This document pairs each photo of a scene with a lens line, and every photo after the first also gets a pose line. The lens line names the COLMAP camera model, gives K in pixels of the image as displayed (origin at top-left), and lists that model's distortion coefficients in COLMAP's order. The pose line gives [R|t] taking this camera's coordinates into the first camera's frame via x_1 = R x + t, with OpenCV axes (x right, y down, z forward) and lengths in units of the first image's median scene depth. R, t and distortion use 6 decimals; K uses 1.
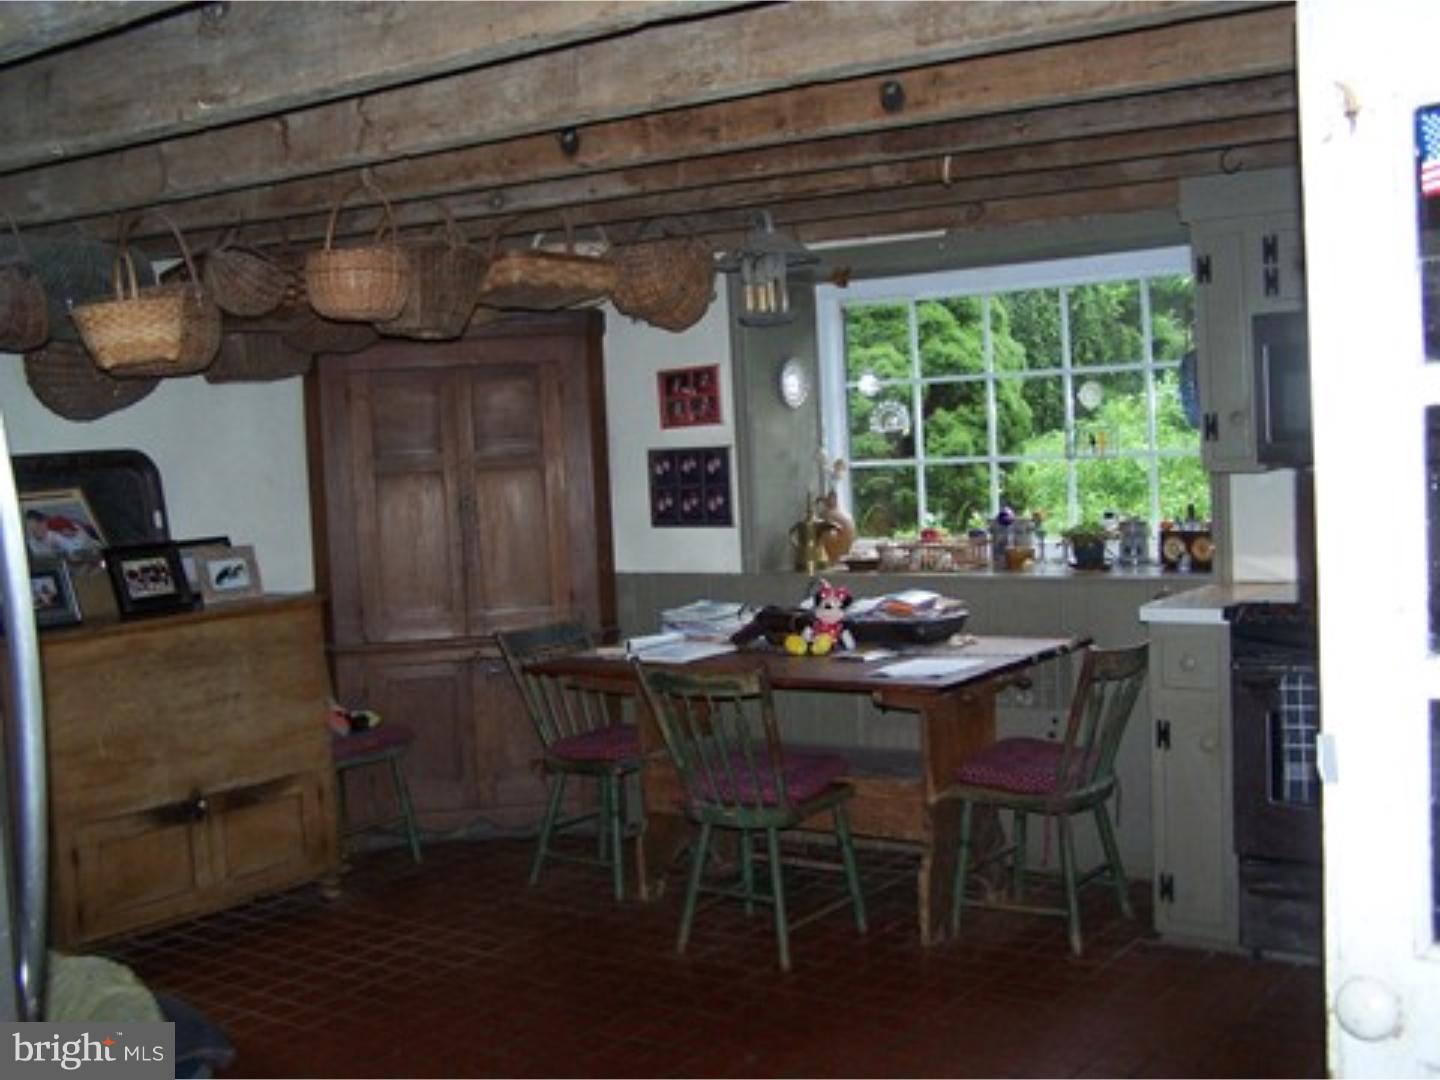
lens RADIAL K [[1635.5, 0, 714.2], [0, 1635.5, 544.1], [0, 0, 1]] dist [-0.215430, 0.401673]
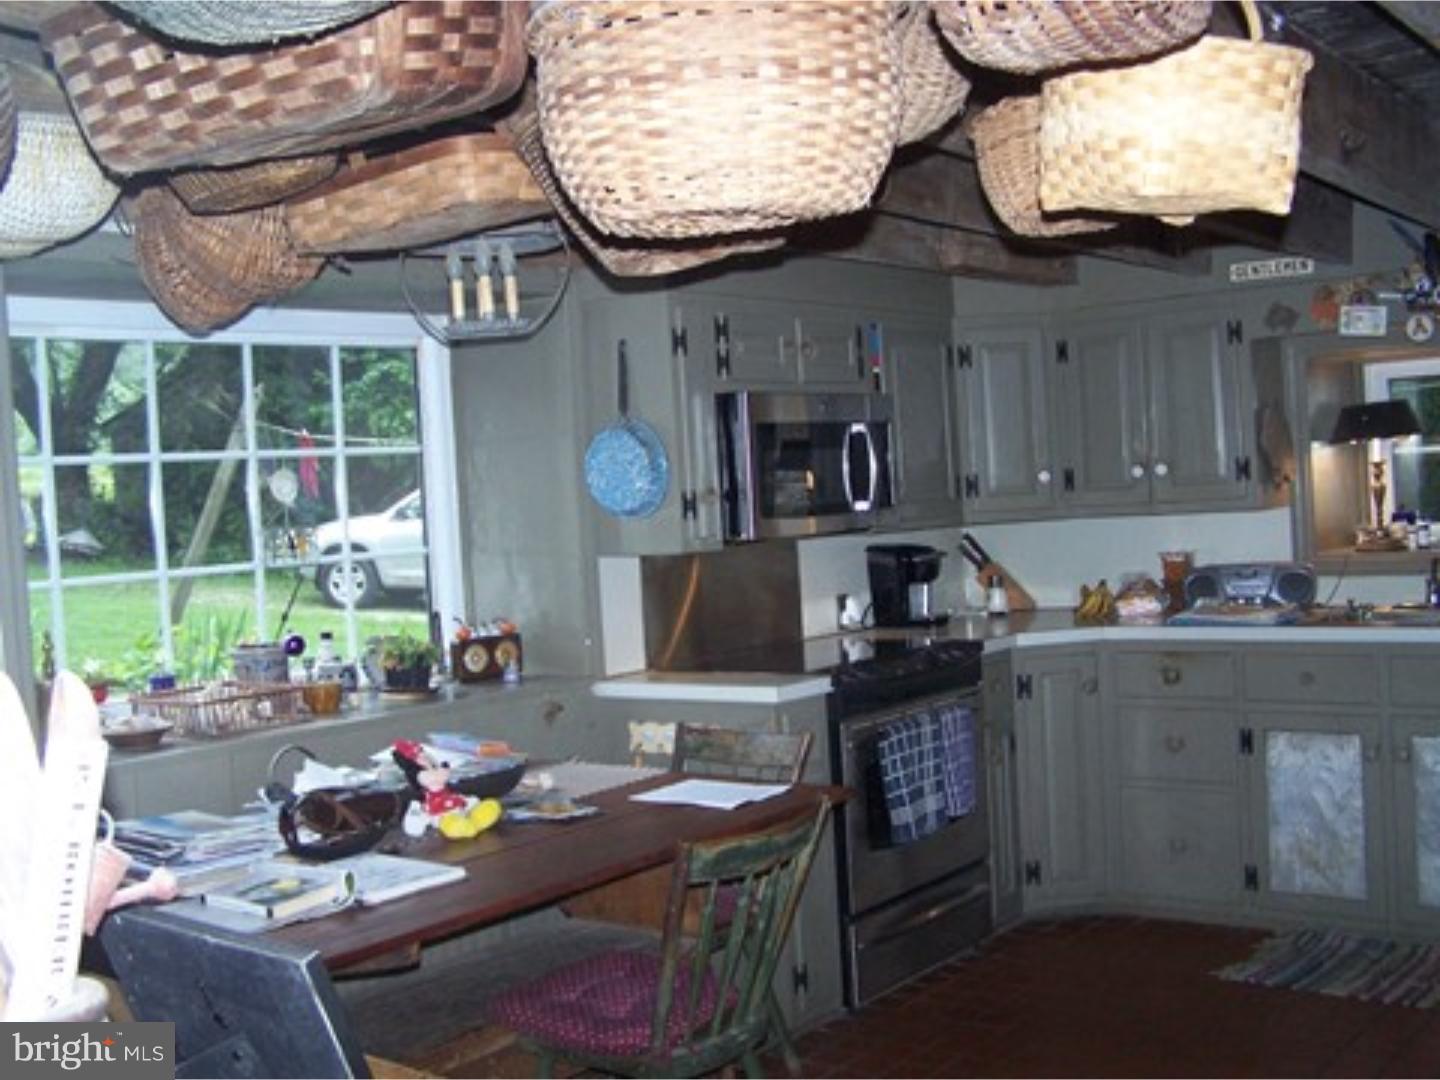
lens RADIAL K [[1635.5, 0, 714.2], [0, 1635.5, 544.1], [0, 0, 1]] dist [-0.215430, 0.401673]
pose [[0.096147, 0.001658, 0.995366, -0.556796], [0.114122, 0.993386, -0.012678, -0.031790], [-0.988803, 0.114812, 0.095322, 0.765982]]
